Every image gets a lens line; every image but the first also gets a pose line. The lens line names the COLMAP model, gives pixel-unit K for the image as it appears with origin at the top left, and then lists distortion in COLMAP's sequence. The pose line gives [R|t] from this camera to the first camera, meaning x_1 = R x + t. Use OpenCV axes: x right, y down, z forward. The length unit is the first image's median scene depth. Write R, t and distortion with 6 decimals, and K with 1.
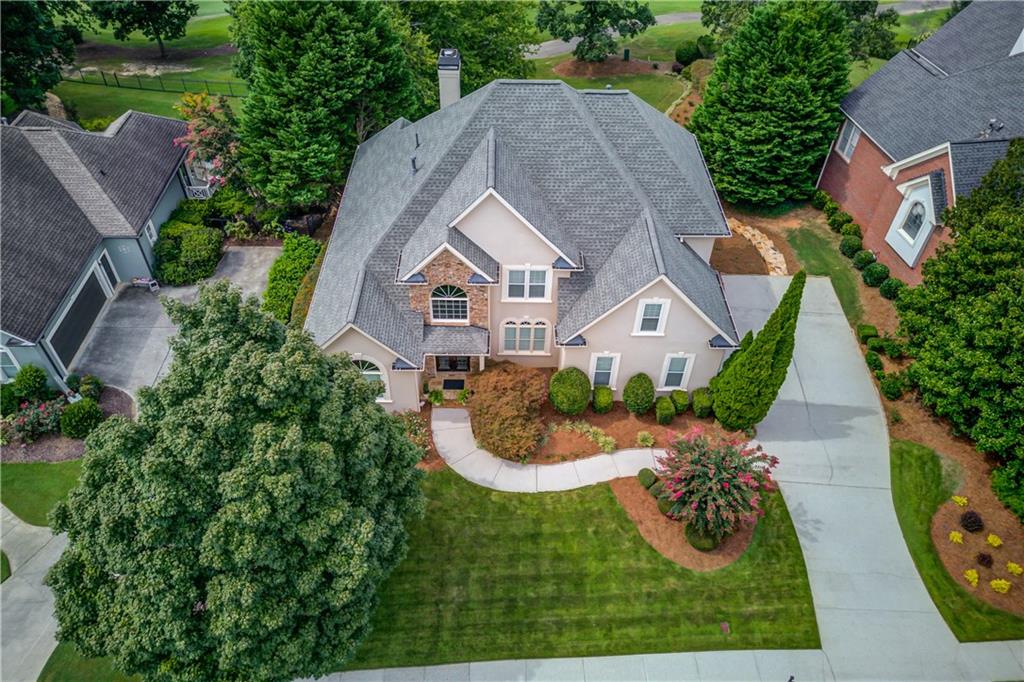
lens RADIAL K [[716.1, 0, 511.5], [0, 716.1, 347.5], [0, 0, 1]] dist [0.085786, -0.008479]
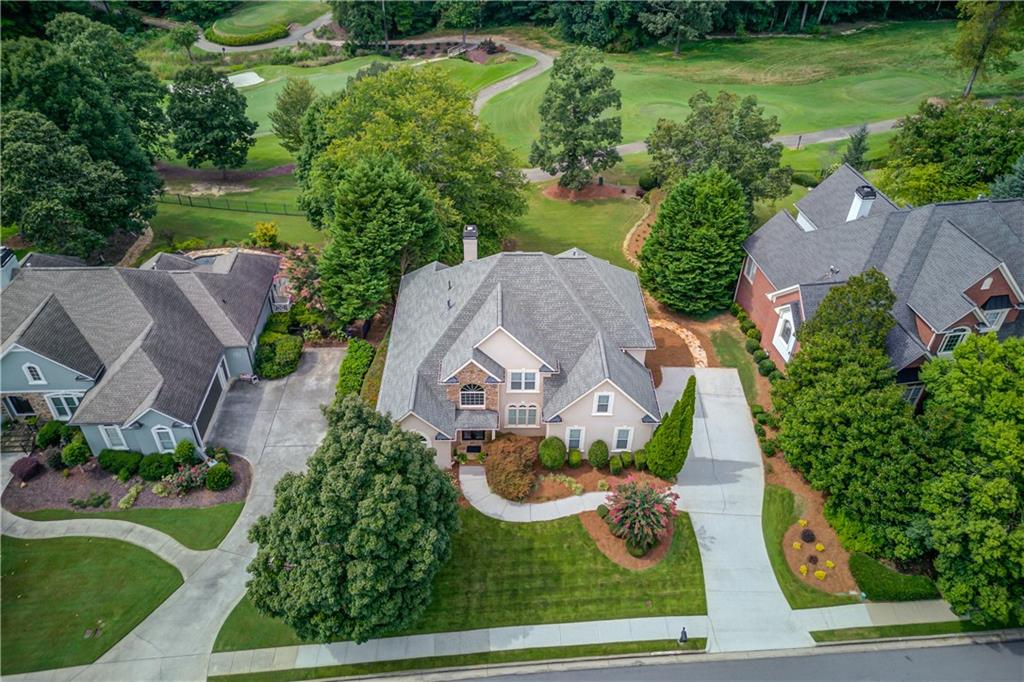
lens RADIAL K [[716.1, 0, 527.0], [0, 716.1, 323.4], [0, 0, 1]] dist [0.085786, -0.008479]
pose [[0.999701, -0.007699, 0.023200, -0.003945], [0.010265, 0.993589, -0.112586, -0.038982], [-0.022185, 0.112791, 0.993371, -0.513162]]
